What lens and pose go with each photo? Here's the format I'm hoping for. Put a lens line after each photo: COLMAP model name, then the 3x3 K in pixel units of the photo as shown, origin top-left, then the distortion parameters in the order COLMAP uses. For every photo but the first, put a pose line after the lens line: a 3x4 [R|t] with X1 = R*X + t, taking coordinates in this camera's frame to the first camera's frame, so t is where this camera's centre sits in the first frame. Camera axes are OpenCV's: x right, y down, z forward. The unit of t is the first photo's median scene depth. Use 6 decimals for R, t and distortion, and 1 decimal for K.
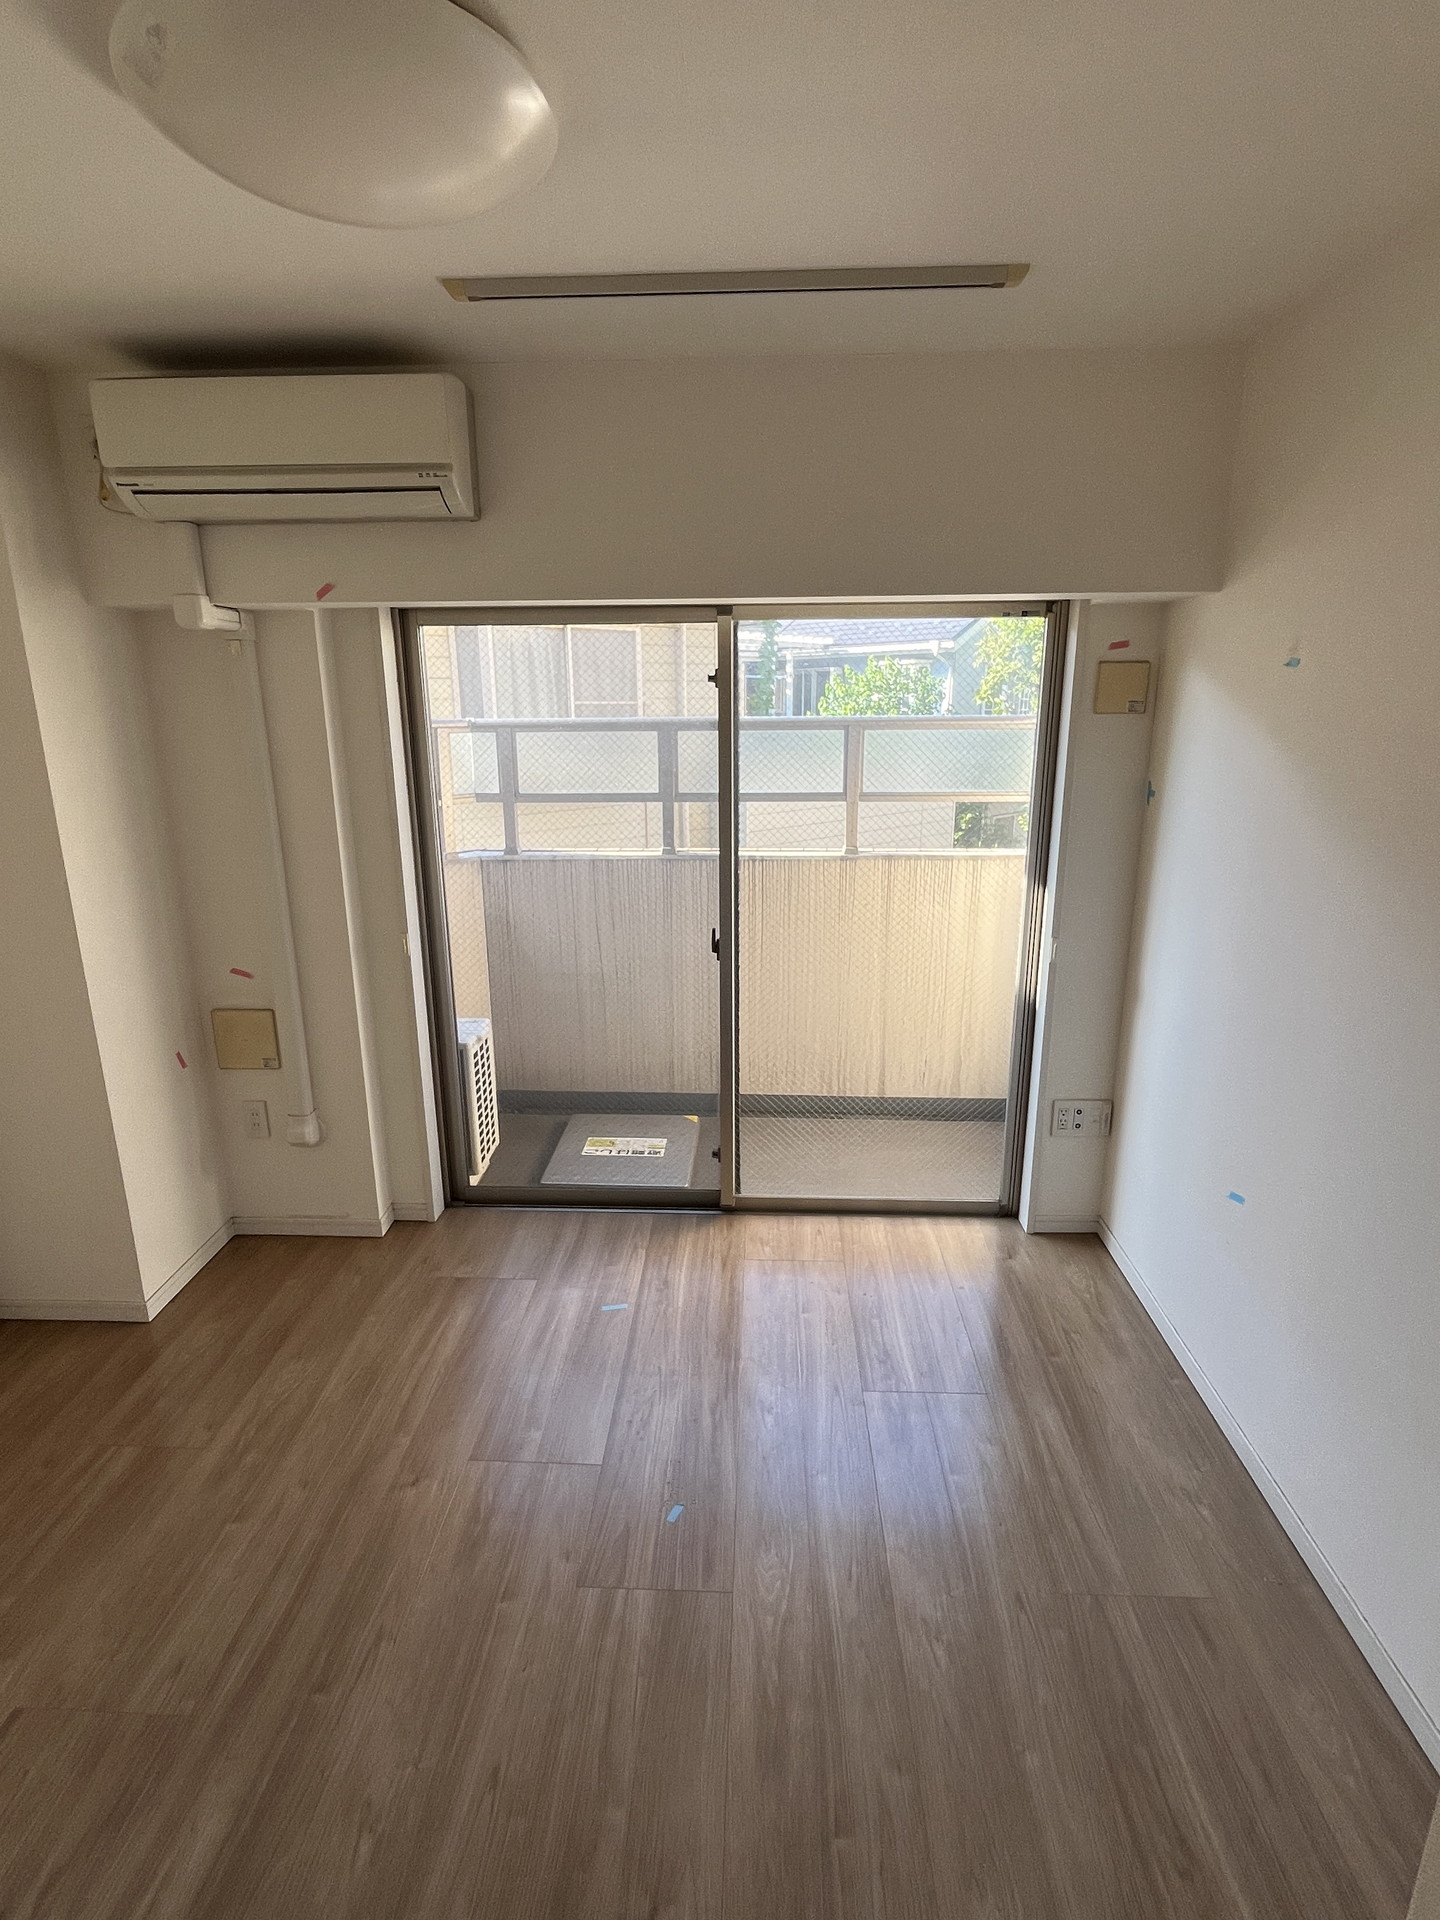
lens RADIAL K [[940.2, 0, 712.7], [0, 940.2, 956.9], [0, 0, 1]] dist [-0.008497, 0.001029]
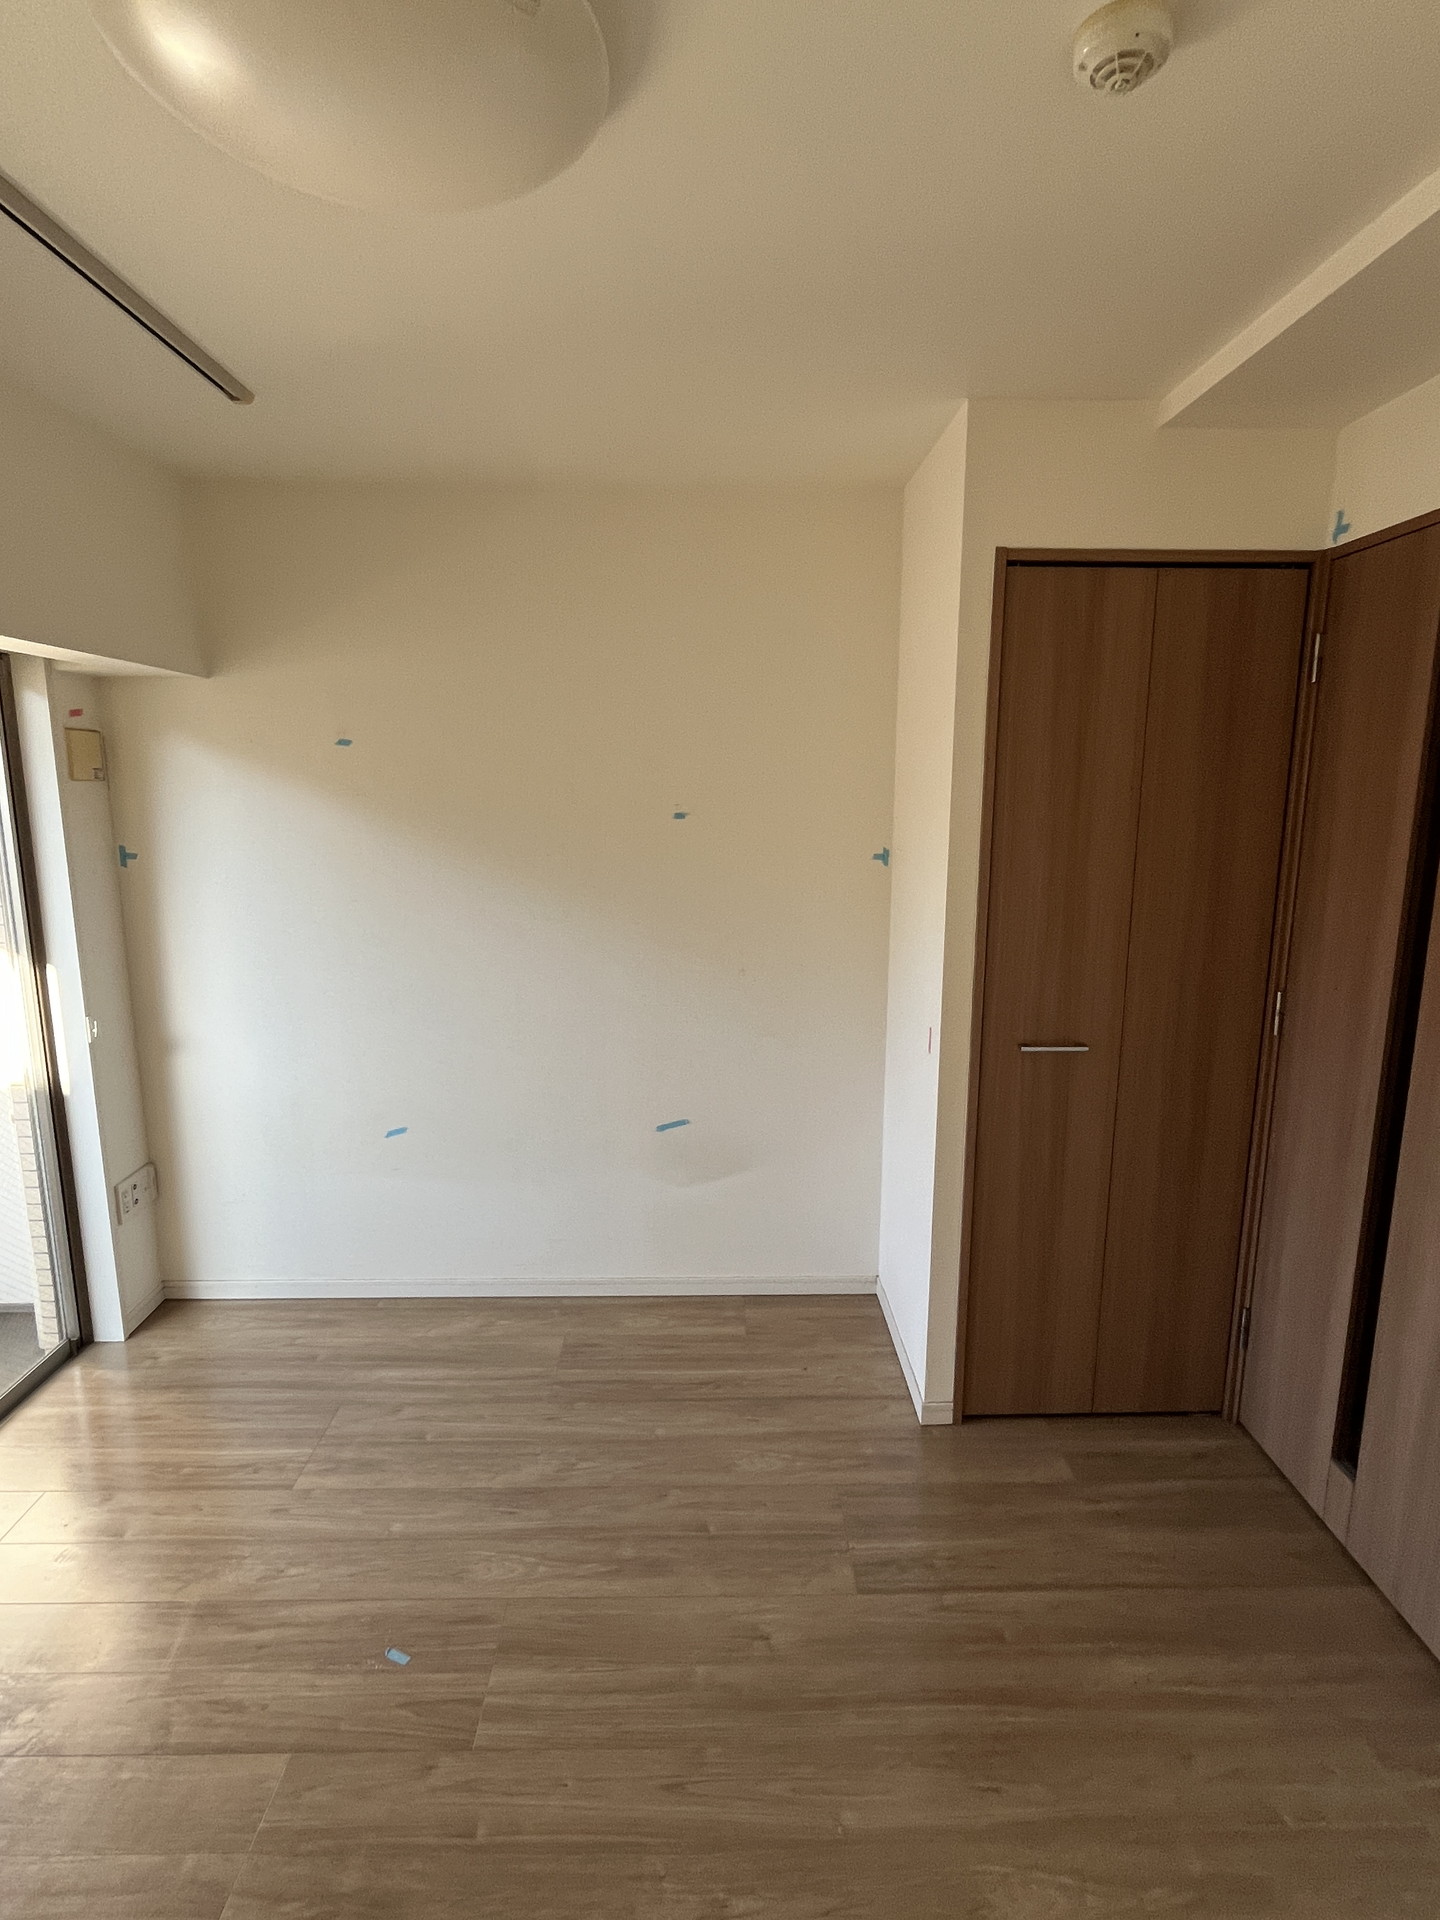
lens RADIAL K [[940.2, 0, 722.9], [0, 940.2, 953.6], [0, 0, 1]] dist [-0.008497, 0.001029]
pose [[-0.060490, -0.172635, 0.983127, -0.939998], [0.259449, 0.948358, 0.182493, -0.138033], [-0.963861, 0.266110, -0.012576, 0.621725]]
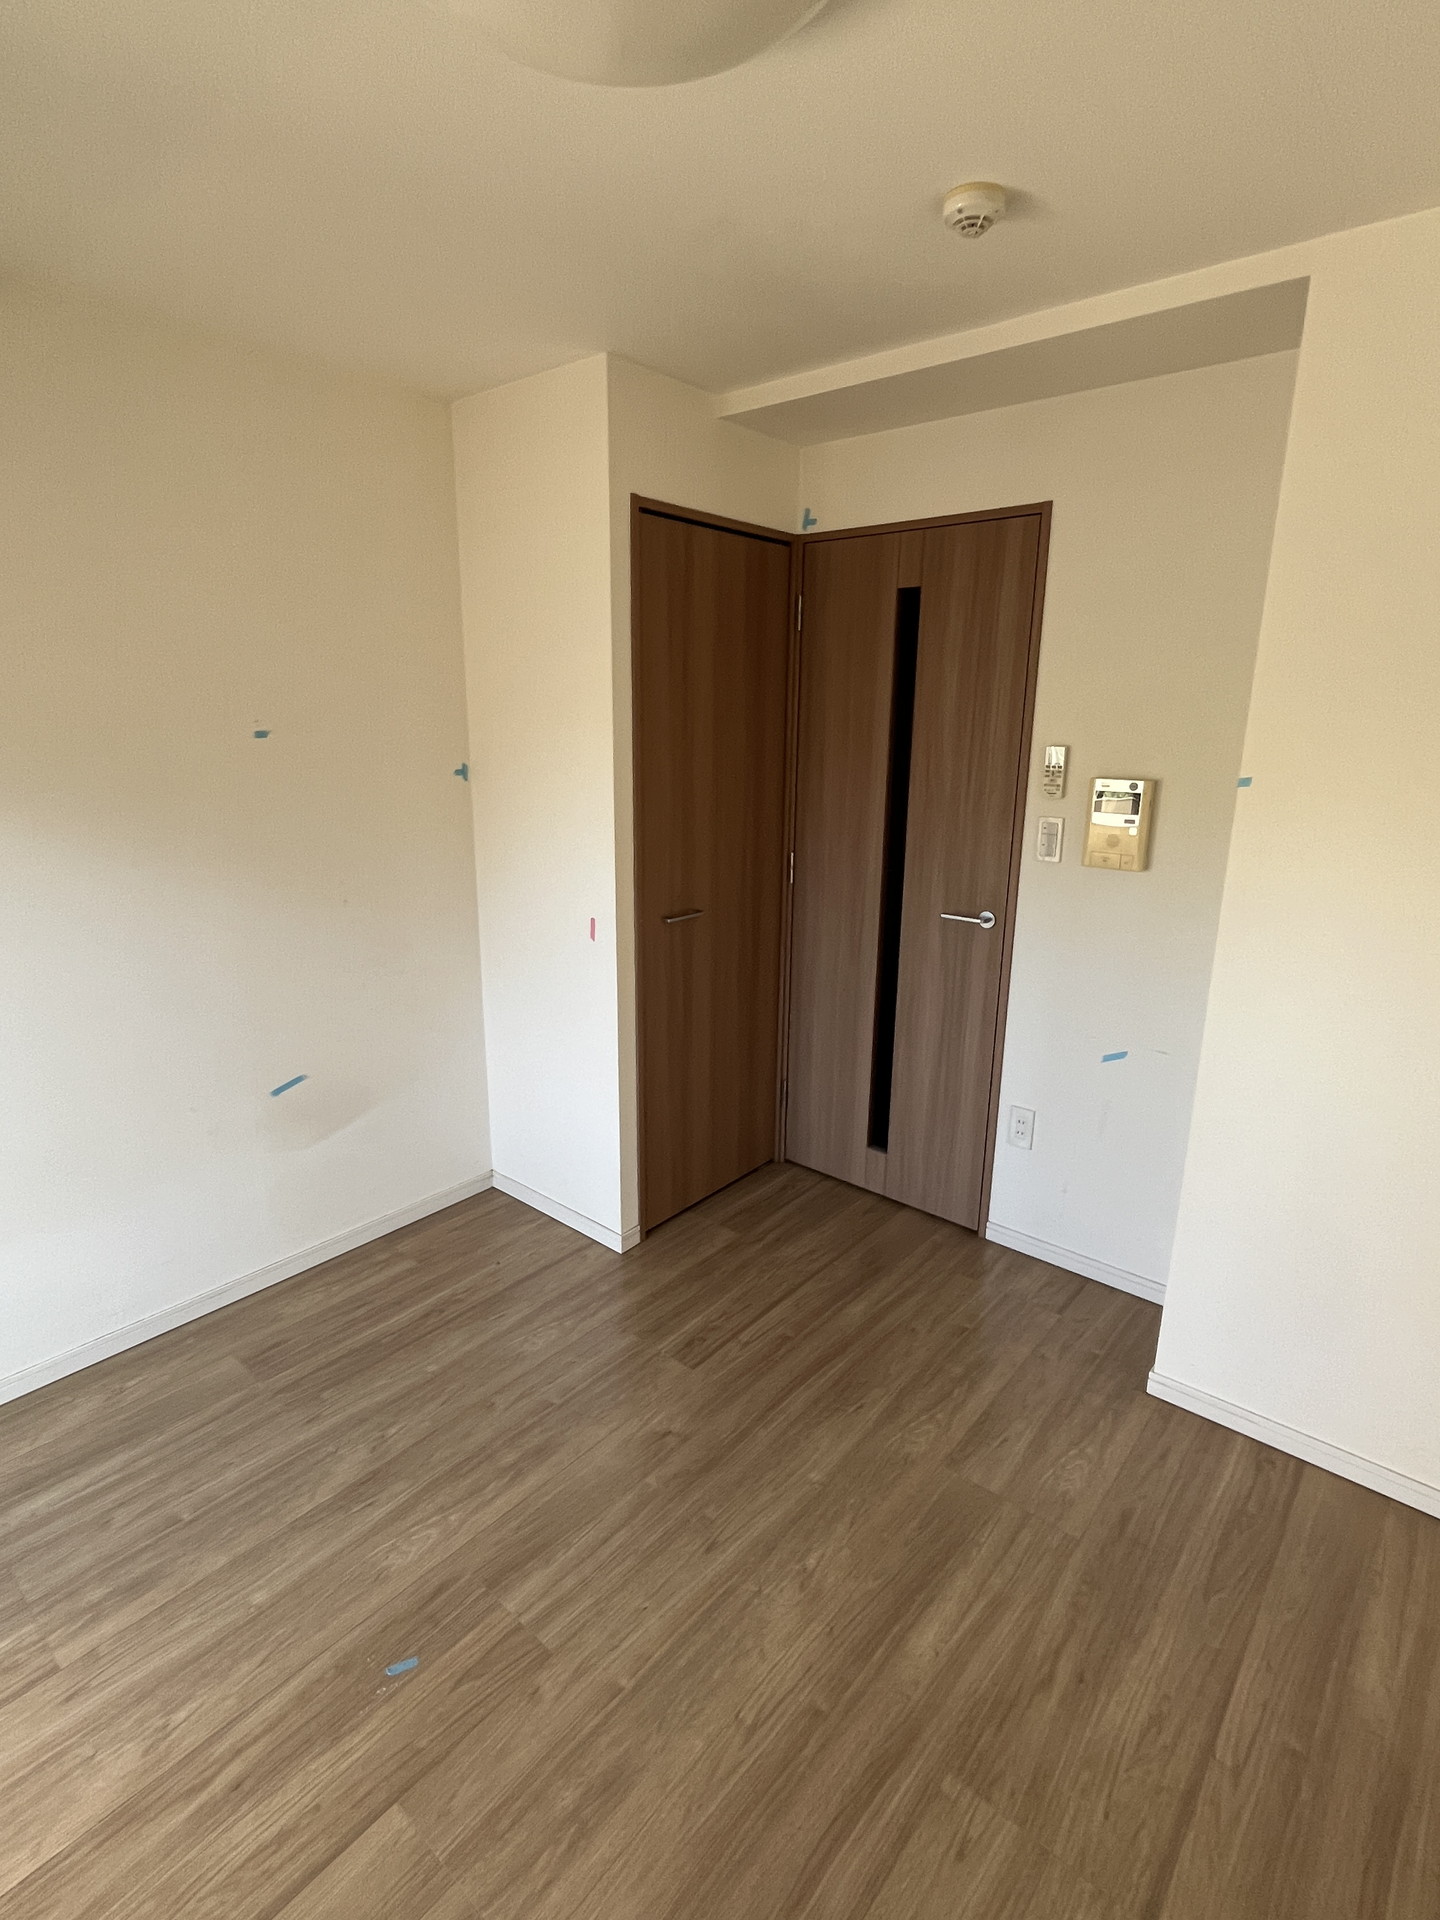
lens RADIAL K [[940.2, 0, 713.0], [0, 940.2, 958.8], [0, 0, 1]] dist [-0.008497, 0.001029]
pose [[-0.788148, -0.161328, 0.593966, -0.731671], [0.153352, 0.883130, 0.443355, -0.306763], [-0.596075, 0.440516, -0.671298, 1.287701]]
